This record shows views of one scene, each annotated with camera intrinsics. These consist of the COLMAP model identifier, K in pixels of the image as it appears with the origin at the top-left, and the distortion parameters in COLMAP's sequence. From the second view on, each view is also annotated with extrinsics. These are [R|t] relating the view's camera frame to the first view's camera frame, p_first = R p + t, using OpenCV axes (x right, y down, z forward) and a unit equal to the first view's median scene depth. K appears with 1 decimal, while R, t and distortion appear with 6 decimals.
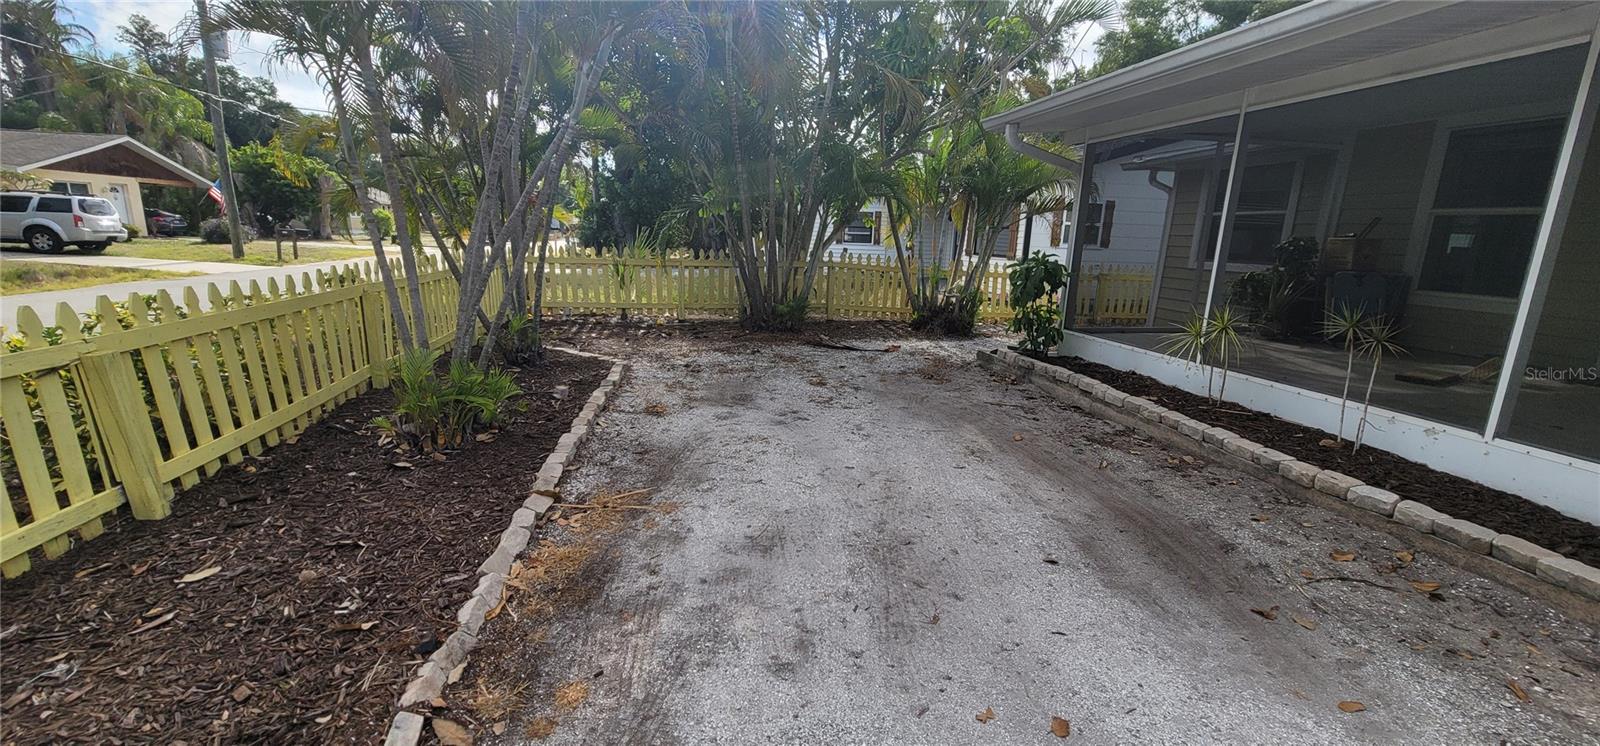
lens RADIAL K [[648.2, 0, 792.8], [0, 648.2, 377.0], [0, 0, 1]] dist [-0.008675, -0.000645]
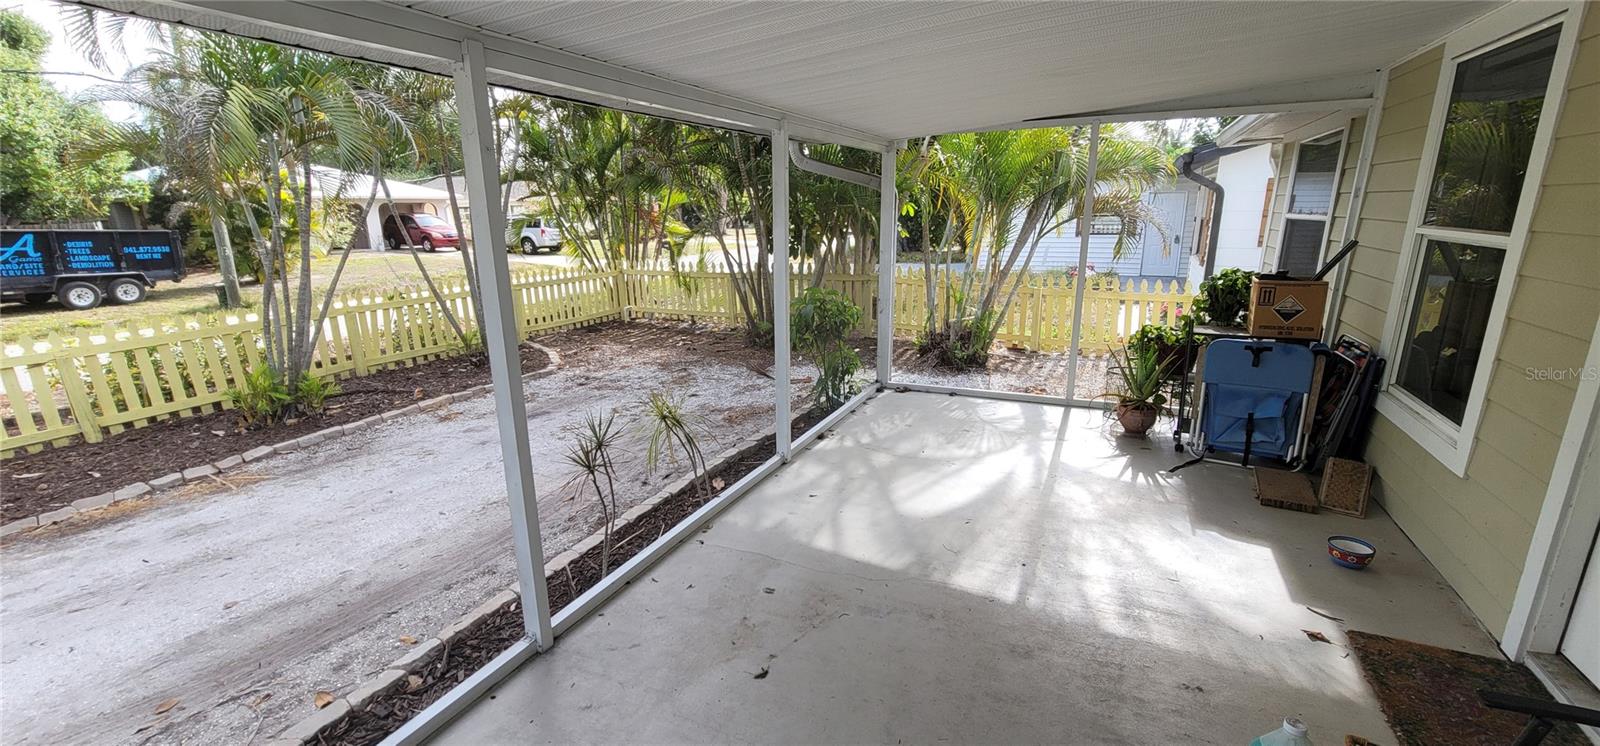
lens RADIAL K [[648.2, 0, 792.8], [0, 648.2, 377.0], [0, 0, 1]] dist [-0.008675, -0.000645]
pose [[0.816519, 0.100485, -0.568506, 0.997959], [-0.086721, 0.994911, 0.051299, -0.141002], [0.570768, 0.007415, 0.821078, 0.352106]]
